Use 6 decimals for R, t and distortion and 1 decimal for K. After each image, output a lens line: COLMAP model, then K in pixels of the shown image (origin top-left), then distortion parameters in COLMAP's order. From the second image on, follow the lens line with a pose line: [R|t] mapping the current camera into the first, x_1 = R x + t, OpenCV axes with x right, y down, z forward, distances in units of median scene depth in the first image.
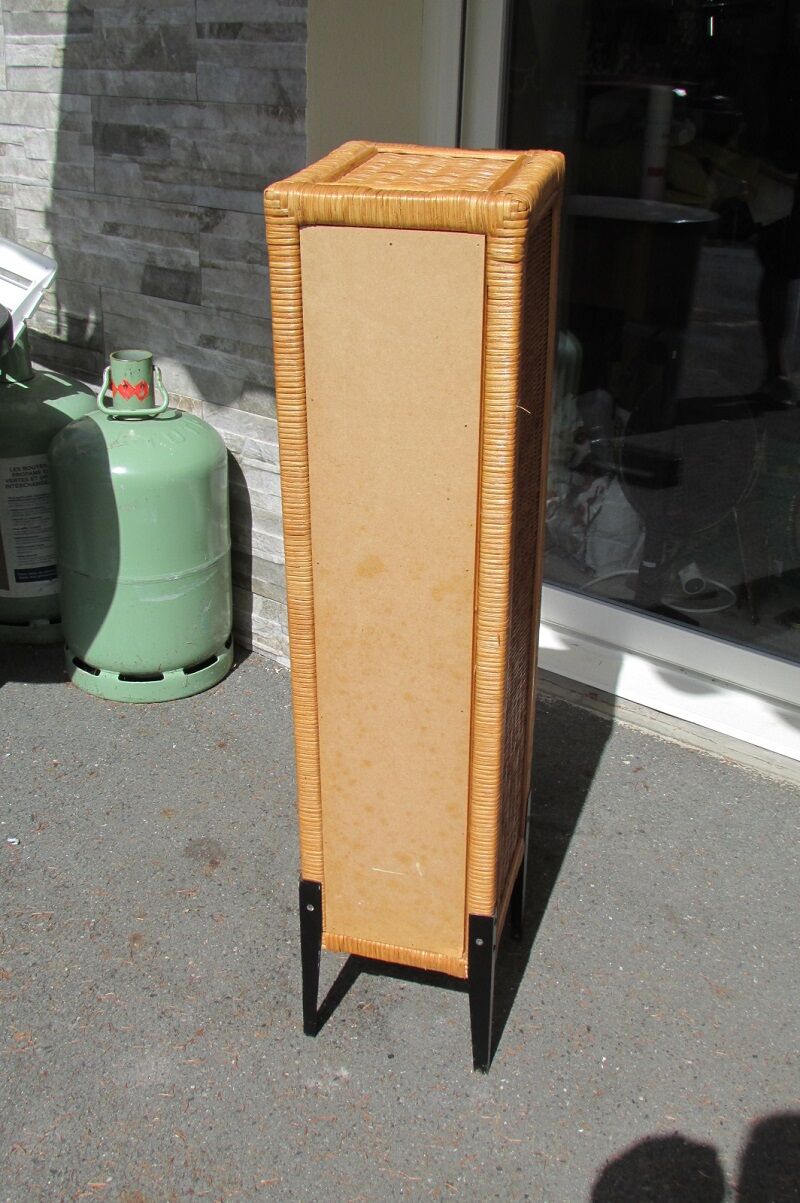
lens RADIAL K [[1251.8, 0, 400.0], [0, 1251.8, 601.5], [0, 0, 1]] dist [-0.054455, -0.001423]
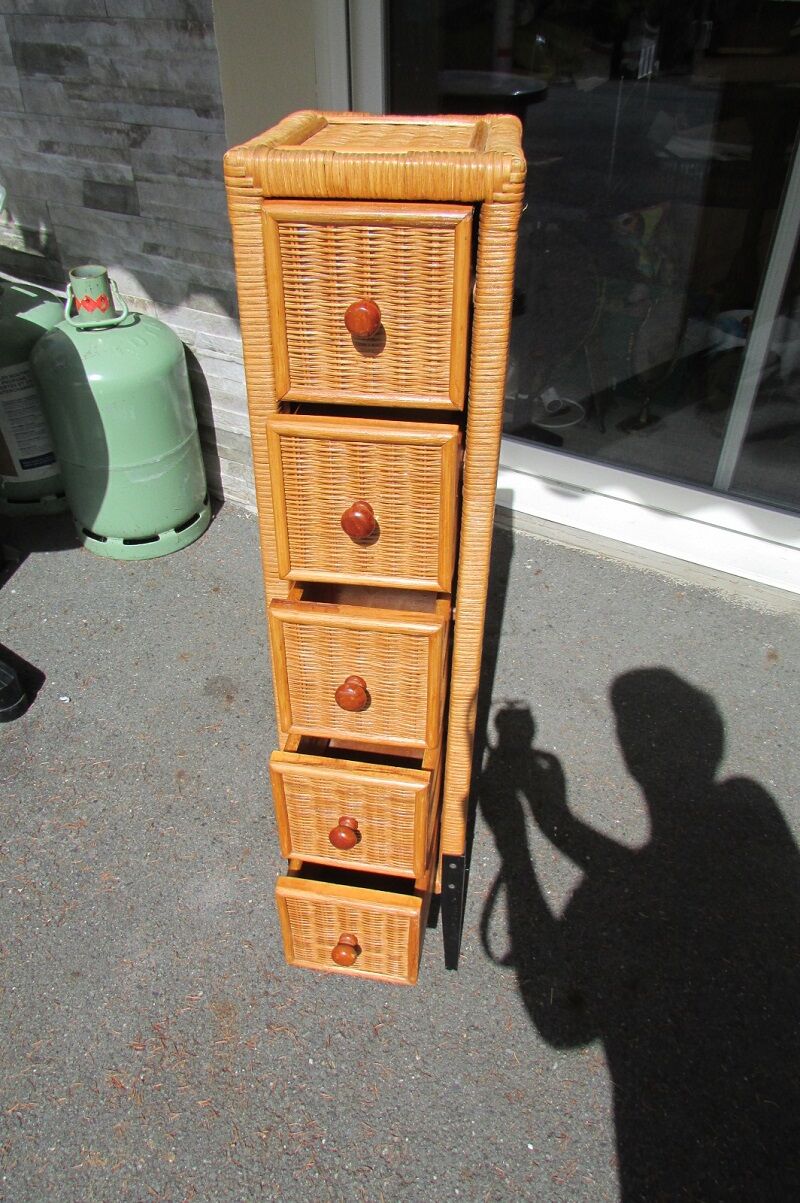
lens RADIAL K [[859.9, 0, 400.0], [0, 859.9, 601.5], [0, 0, 1]] dist [-0.036242, 0.007651]
pose [[0.988811, -0.117954, 0.091320, -0.037232], [0.090604, 0.961214, 0.260497, -0.079869], [-0.118504, -0.249308, 0.961146, 0.131643]]
